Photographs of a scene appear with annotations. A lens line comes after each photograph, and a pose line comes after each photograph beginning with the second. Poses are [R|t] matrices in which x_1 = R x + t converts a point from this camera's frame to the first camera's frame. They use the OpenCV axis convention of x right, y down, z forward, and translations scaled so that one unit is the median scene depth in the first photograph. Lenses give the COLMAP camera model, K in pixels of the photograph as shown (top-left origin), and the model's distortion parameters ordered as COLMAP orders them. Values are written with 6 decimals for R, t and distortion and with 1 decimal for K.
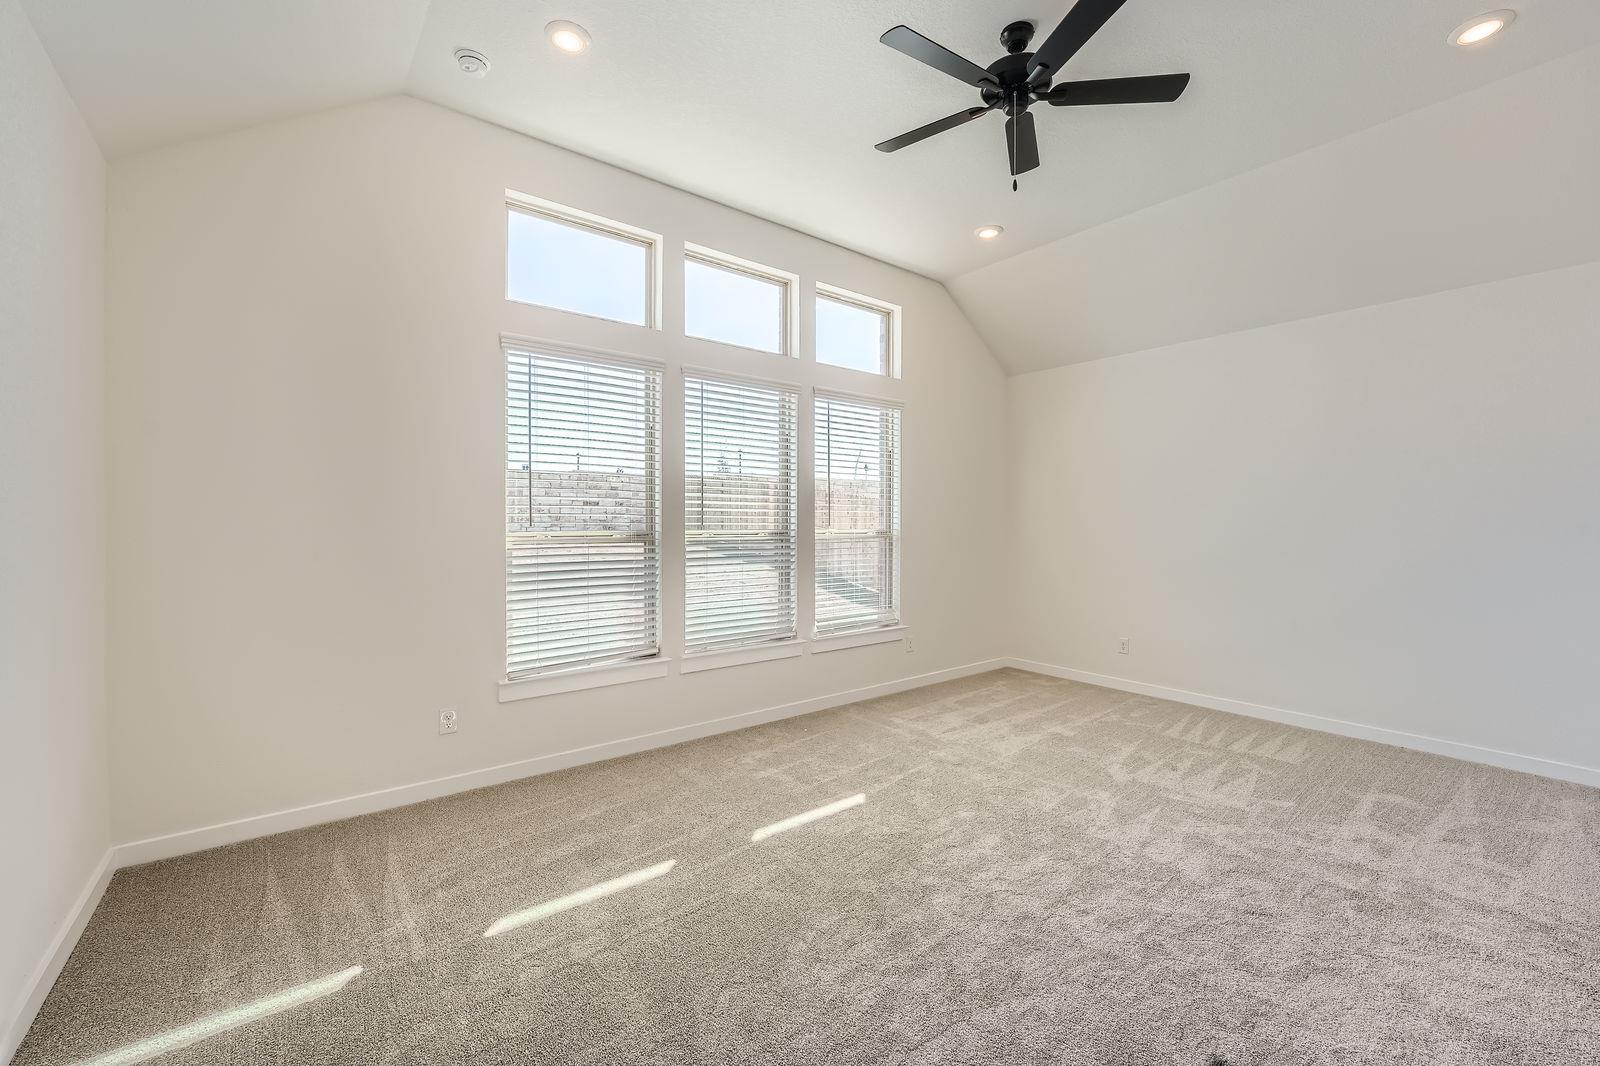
lens RADIAL K [[655.8, 0, 796.8], [0, 655.8, 527.5], [0, 0, 1]] dist [-0.009359, 0.000003]
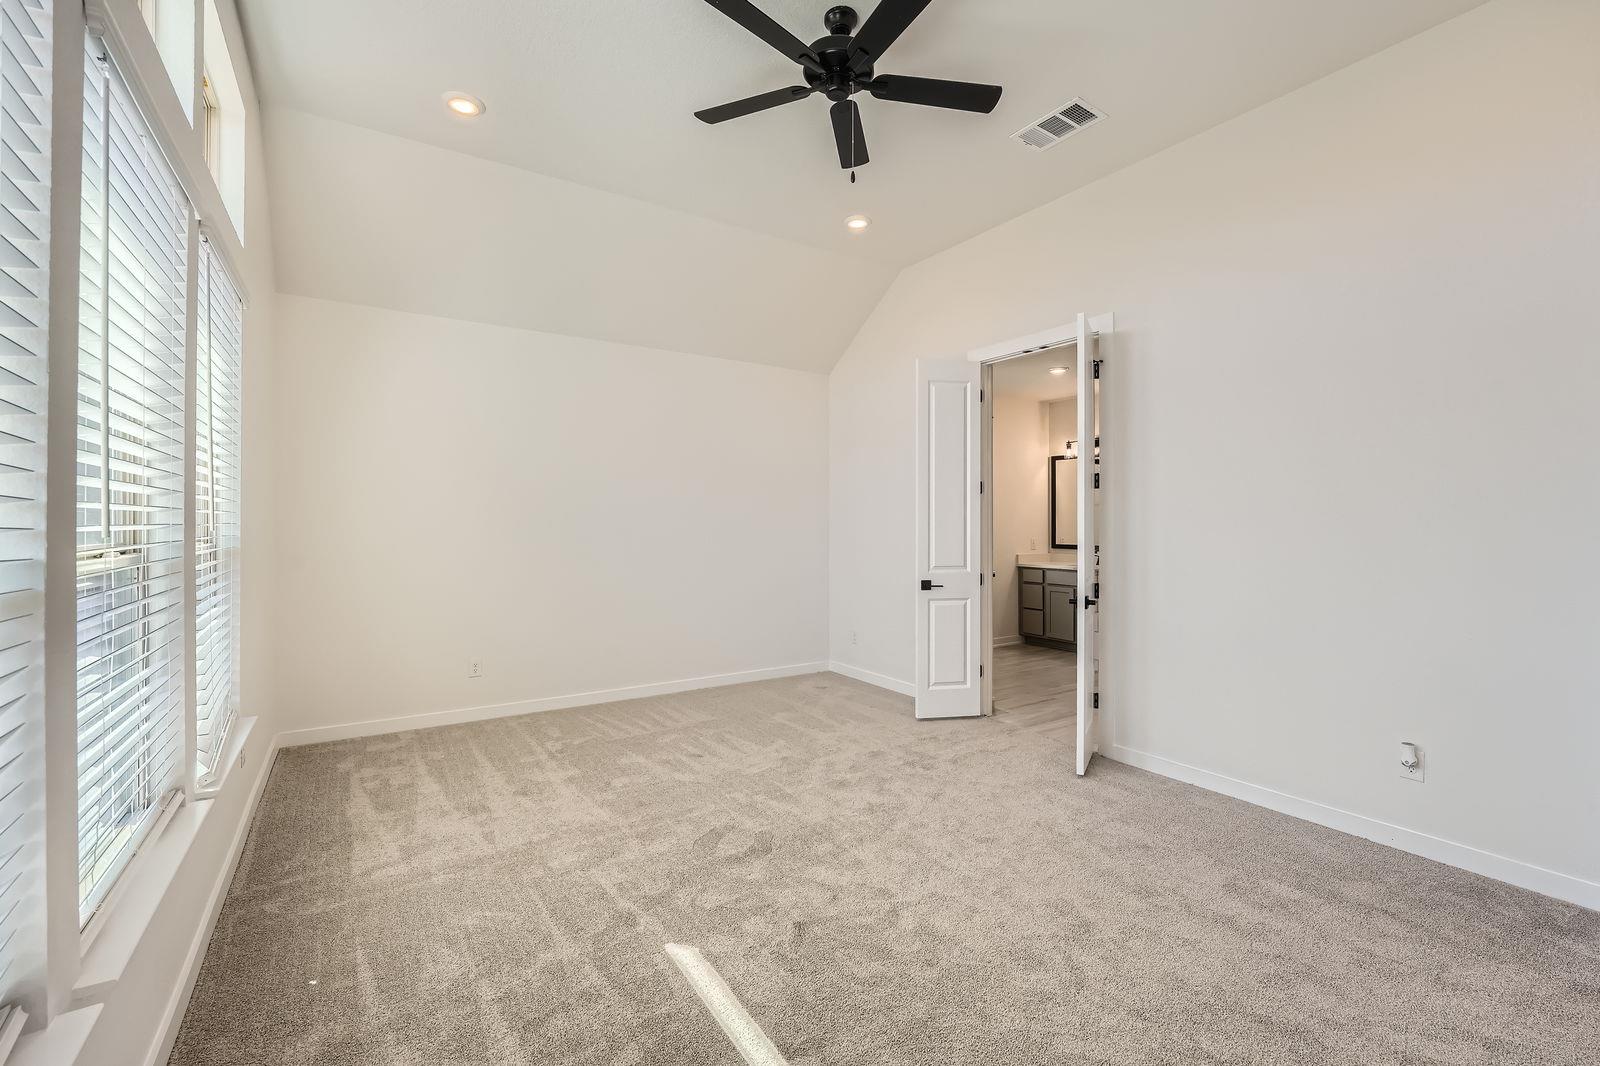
lens RADIAL K [[655.8, 0, 803.6], [0, 655.8, 525.3], [0, 0, 1]] dist [-0.009359, 0.000003]
pose [[0.085099, -0.004923, 0.996360, -0.454107], [0.006525, 0.999969, 0.004383, -0.017267], [-0.996351, 0.006128, 0.085128, 0.667985]]
